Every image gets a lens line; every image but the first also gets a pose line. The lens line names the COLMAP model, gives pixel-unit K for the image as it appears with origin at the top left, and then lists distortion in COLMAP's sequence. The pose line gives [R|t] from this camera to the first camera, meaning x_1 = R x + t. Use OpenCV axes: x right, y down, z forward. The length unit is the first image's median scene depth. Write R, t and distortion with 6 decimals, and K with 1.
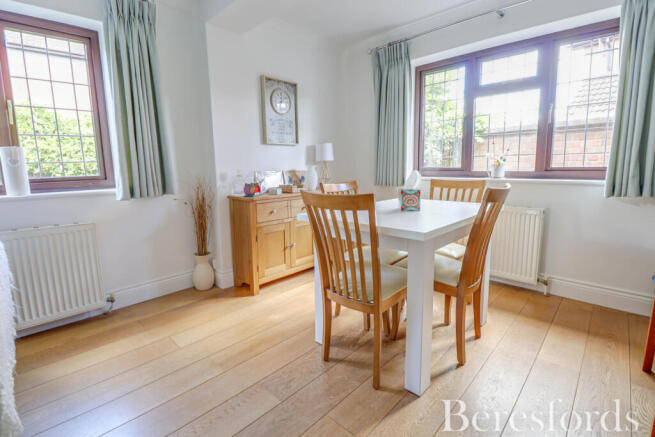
lens RADIAL K [[305.2, 0, 329.1], [0, 305.2, 206.7], [0, 0, 1]] dist [0.001671, -0.015545]
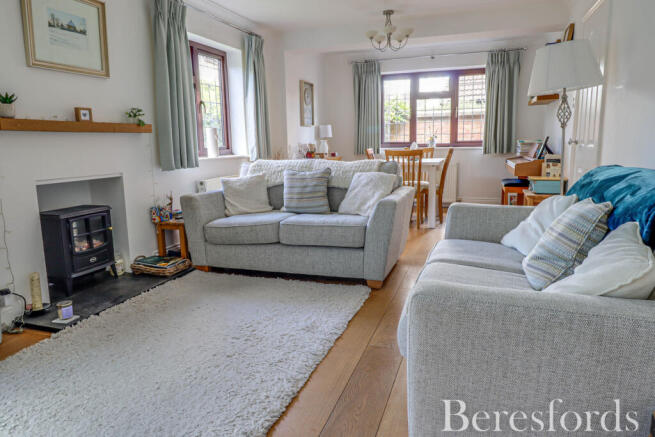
lens RADIAL K [[434.4, 0, 325.5], [0, 434.4, 205.9], [0, 0, 1]] dist [0.015132, -0.000766]
pose [[0.909882, -0.061891, 0.410224, -1.065396], [0.057748, 0.998078, 0.022493, 0.151819], [-0.410827, 0.003223, 0.911707, -1.038508]]
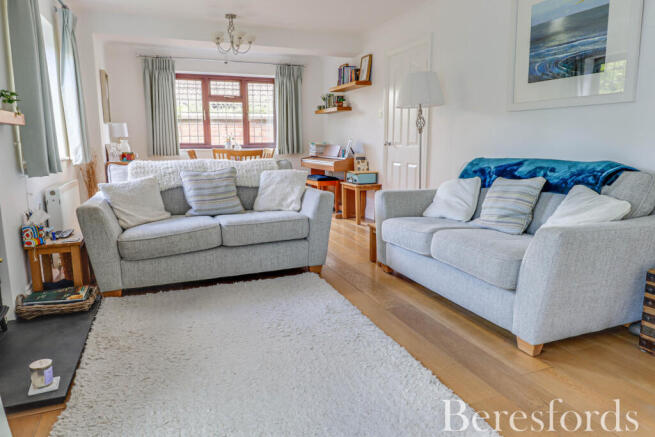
lens RADIAL K [[434.4, 0, 325.5], [0, 434.4, 205.9], [0, 0, 1]] dist [0.015132, -0.000766]
pose [[0.422864, -0.121902, 0.897957, -1.605622], [0.118415, 0.989847, 0.078613, 0.109923], [-0.898423, 0.073089, 0.433006, -0.628389]]
